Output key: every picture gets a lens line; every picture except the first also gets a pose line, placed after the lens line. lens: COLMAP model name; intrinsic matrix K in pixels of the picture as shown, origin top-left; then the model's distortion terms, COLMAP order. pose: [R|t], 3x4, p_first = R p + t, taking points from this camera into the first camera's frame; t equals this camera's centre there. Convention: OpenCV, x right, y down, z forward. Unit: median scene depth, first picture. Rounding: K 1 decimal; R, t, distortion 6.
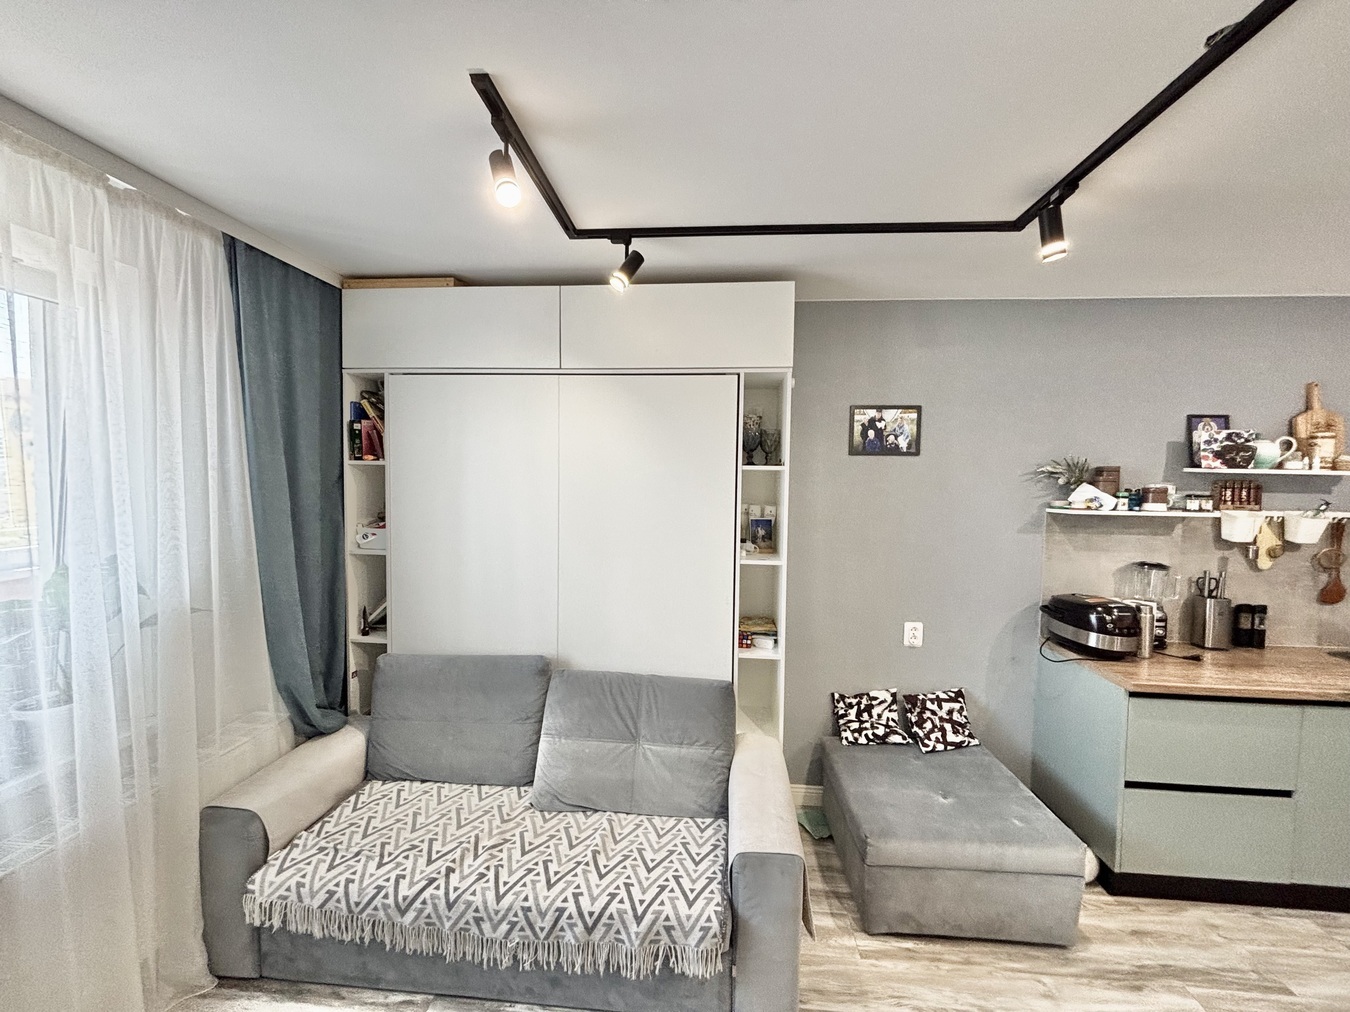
lens RADIAL K [[546.0, 0, 671.7], [0, 546.0, 504.5], [0, 0, 1]] dist [-0.001573, 0.000681]
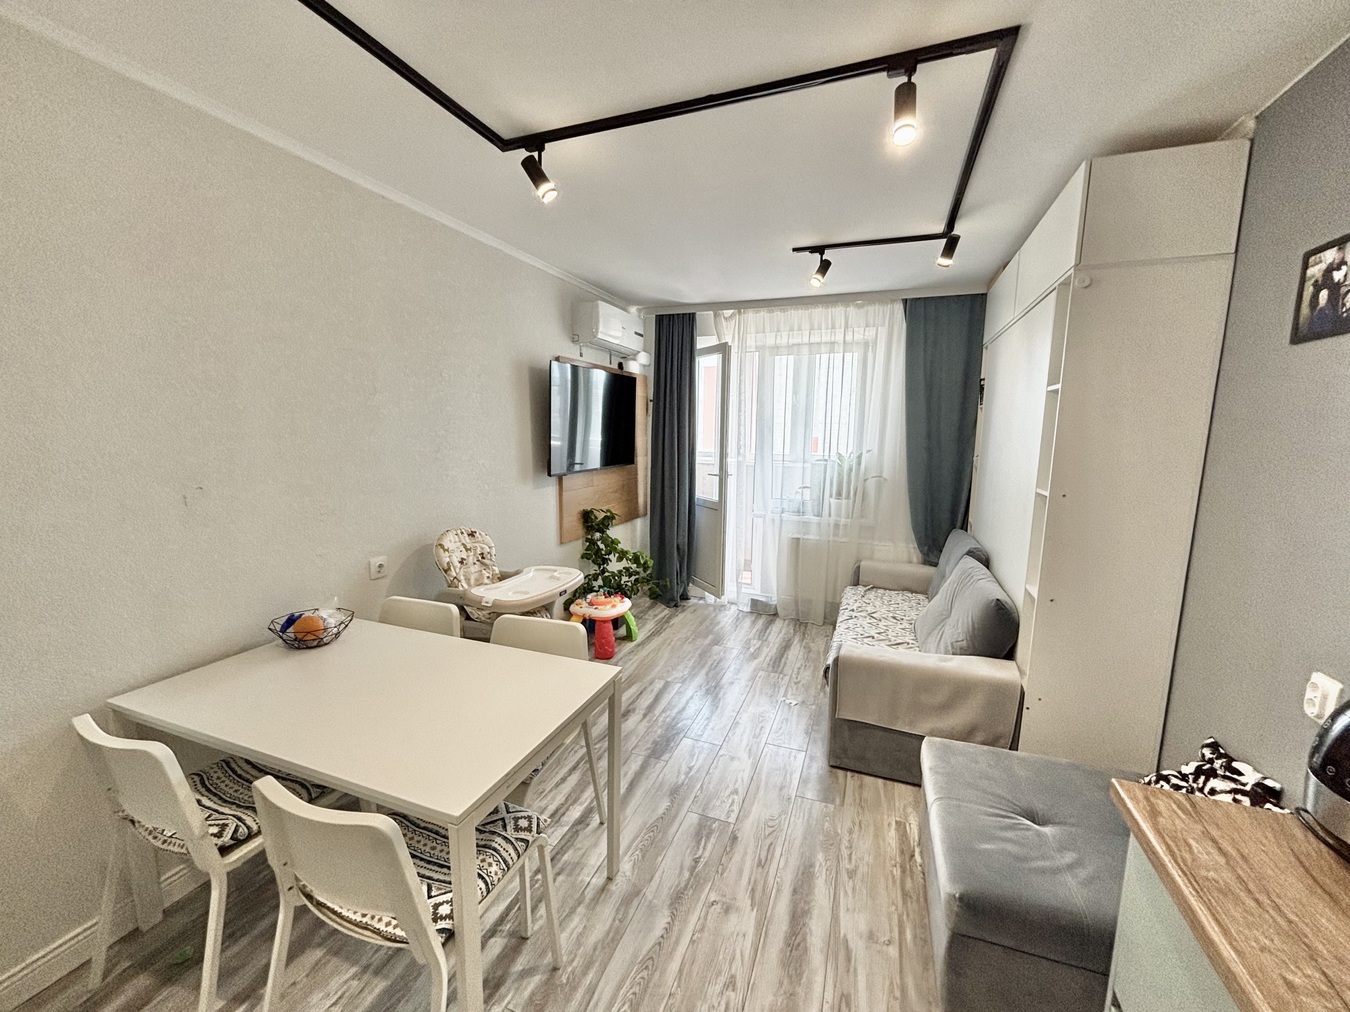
lens RADIAL K [[546.0, 0, 671.4], [0, 546.0, 502.1], [0, 0, 1]] dist [-0.001573, 0.000681]
pose [[-0.282627, 0.110560, -0.952837, 1.195369], [-0.066871, 0.988648, 0.134551, 0.041368], [0.956896, 0.101745, -0.272025, 0.633823]]
